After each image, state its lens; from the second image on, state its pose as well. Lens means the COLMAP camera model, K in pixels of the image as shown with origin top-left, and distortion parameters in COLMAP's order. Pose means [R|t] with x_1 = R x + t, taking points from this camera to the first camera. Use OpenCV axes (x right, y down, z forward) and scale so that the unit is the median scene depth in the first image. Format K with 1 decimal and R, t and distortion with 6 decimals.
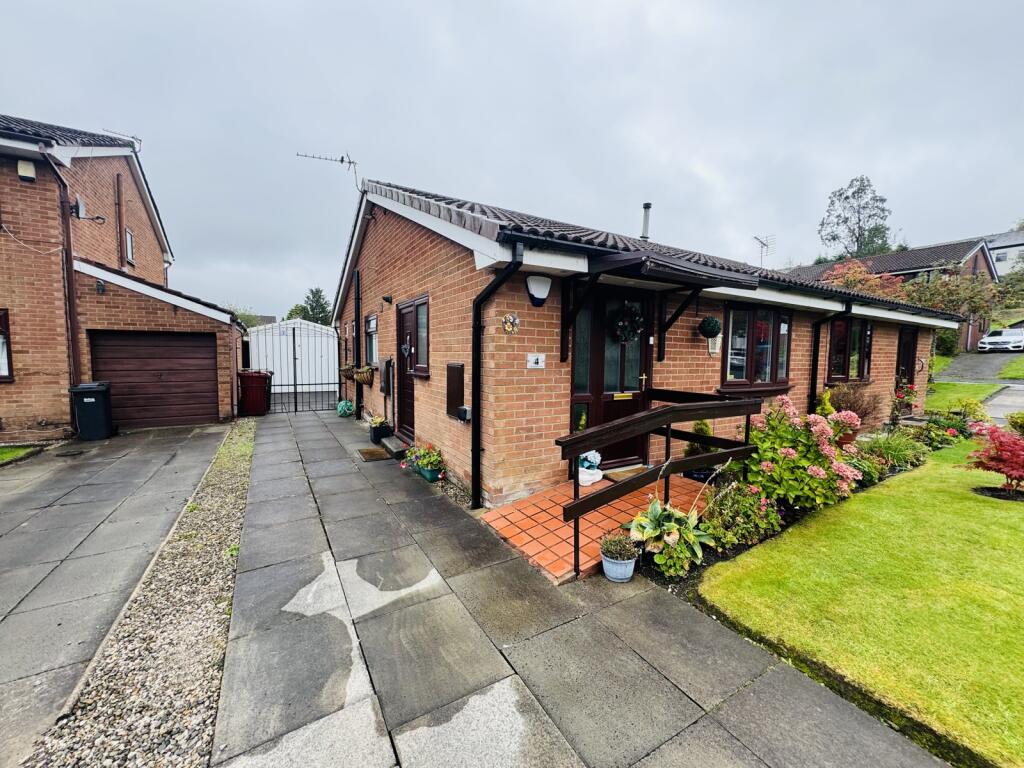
lens RADIAL K [[409.0, 0, 513.9], [0, 409.0, 385.3], [0, 0, 1]] dist [-0.003213, -0.000754]
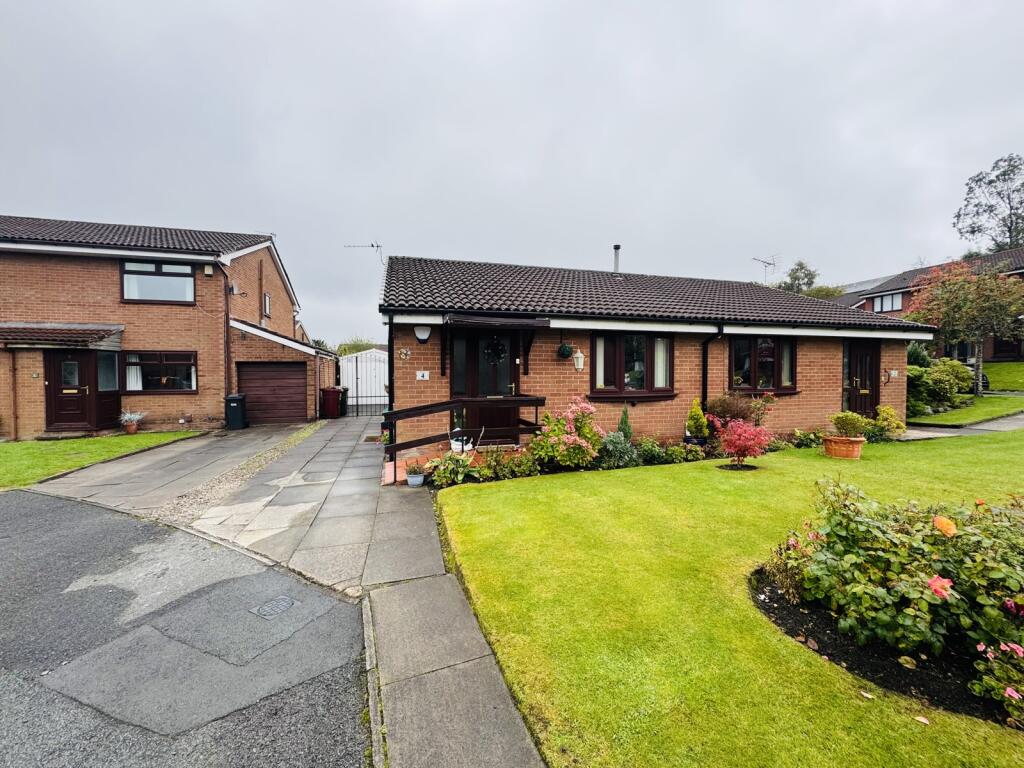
lens RADIAL K [[409.0, 0, 512.6], [0, 409.0, 384.5], [0, 0, 1]] dist [-0.003213, -0.000754]
pose [[0.965576, -0.009550, -0.259945, 0.452977], [-0.003877, 0.998686, -0.051094, 0.033605], [0.260092, 0.050343, 0.964271, -0.286291]]
